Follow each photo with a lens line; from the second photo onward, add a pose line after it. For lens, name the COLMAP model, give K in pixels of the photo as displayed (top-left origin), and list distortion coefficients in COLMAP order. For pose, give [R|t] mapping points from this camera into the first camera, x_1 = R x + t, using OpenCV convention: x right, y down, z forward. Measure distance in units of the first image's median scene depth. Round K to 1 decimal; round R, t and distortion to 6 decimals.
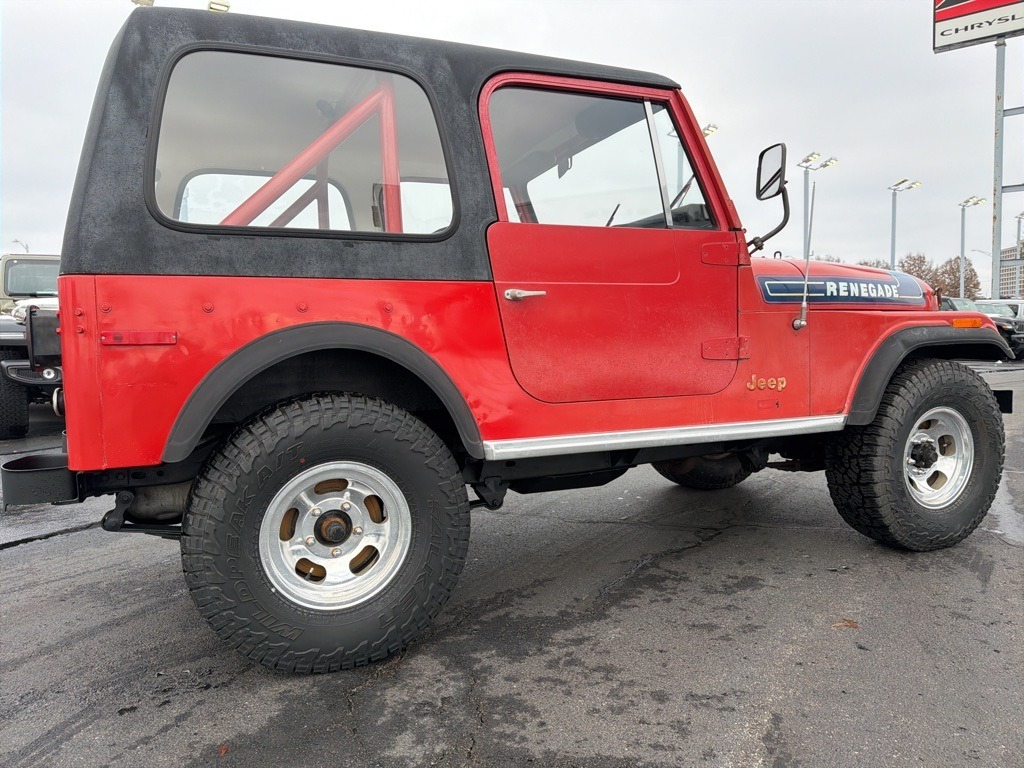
lens RADIAL K [[723.7, 0, 495.8], [0, 723.7, 372.3], [0, 0, 1]] dist [0.068536, -0.075021]
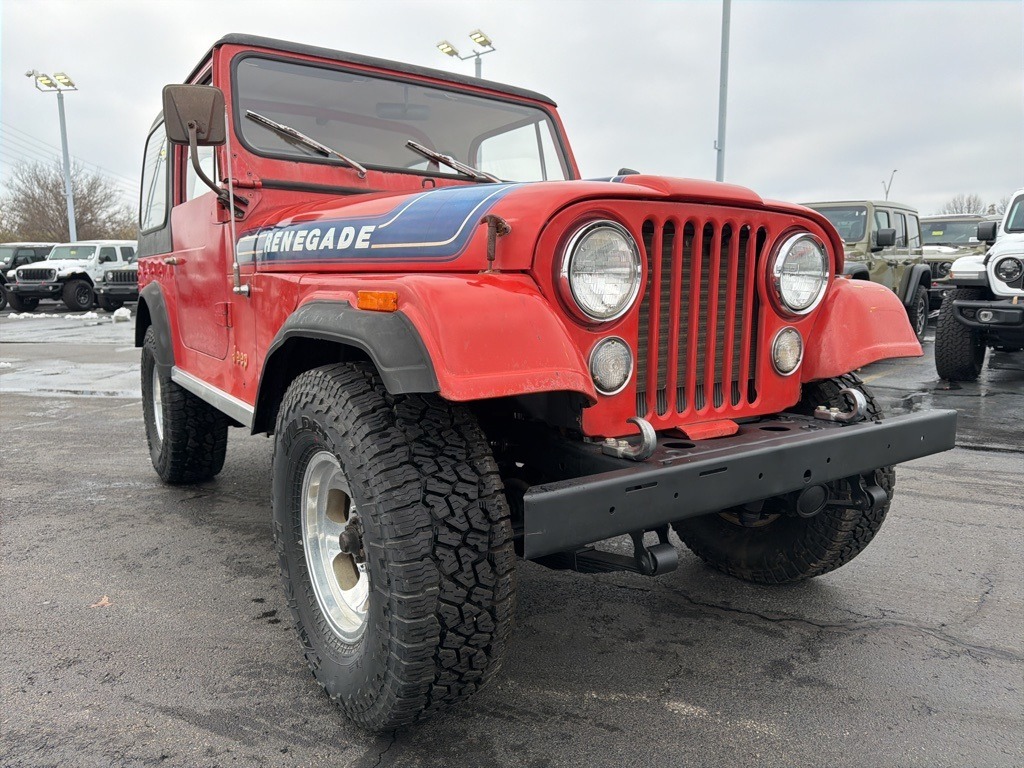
lens RADIAL K [[723.7, 0, 495.8], [0, 723.7, 372.3], [0, 0, 1]] dist [0.068536, -0.075021]
pose [[0.191303, 0.145694, -0.970658, 1.309174], [-0.060545, 0.988791, 0.136483, -0.106518], [0.979662, 0.032659, 0.197980, 1.161946]]
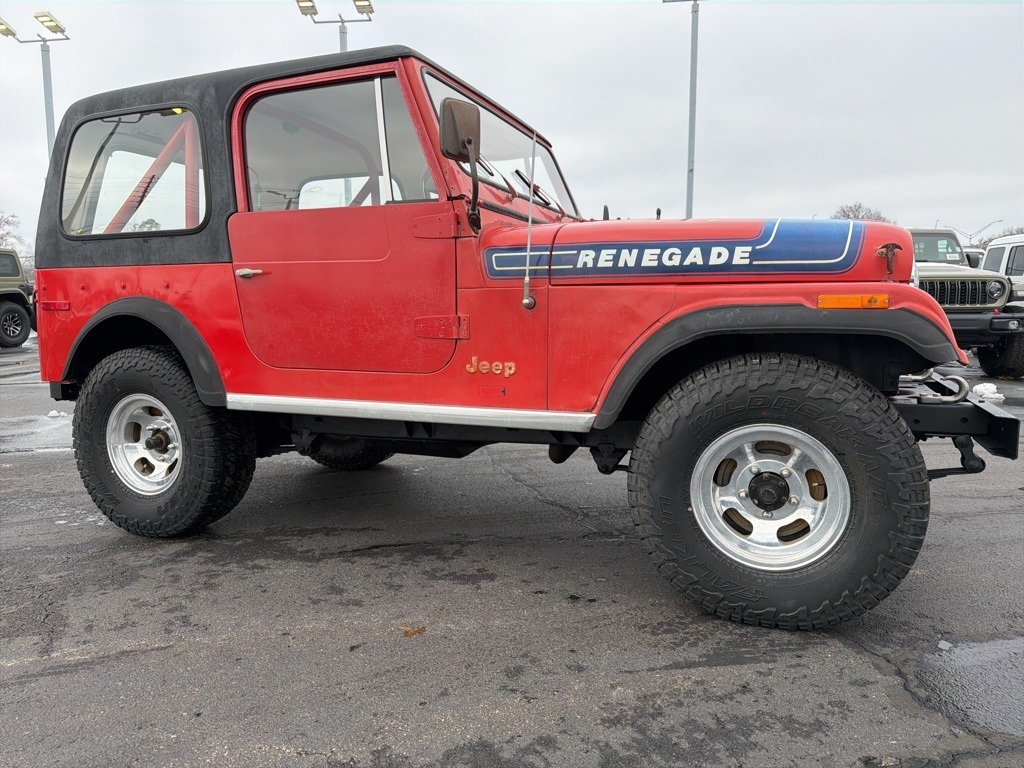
lens RADIAL K [[723.7, 0, 495.8], [0, 723.7, 372.3], [0, 0, 1]] dist [0.068536, -0.075021]
pose [[0.698980, 0.085879, -0.709966, 1.042843], [-0.042796, 0.996007, 0.078345, -0.050983], [0.713860, -0.024378, 0.699864, 0.390022]]
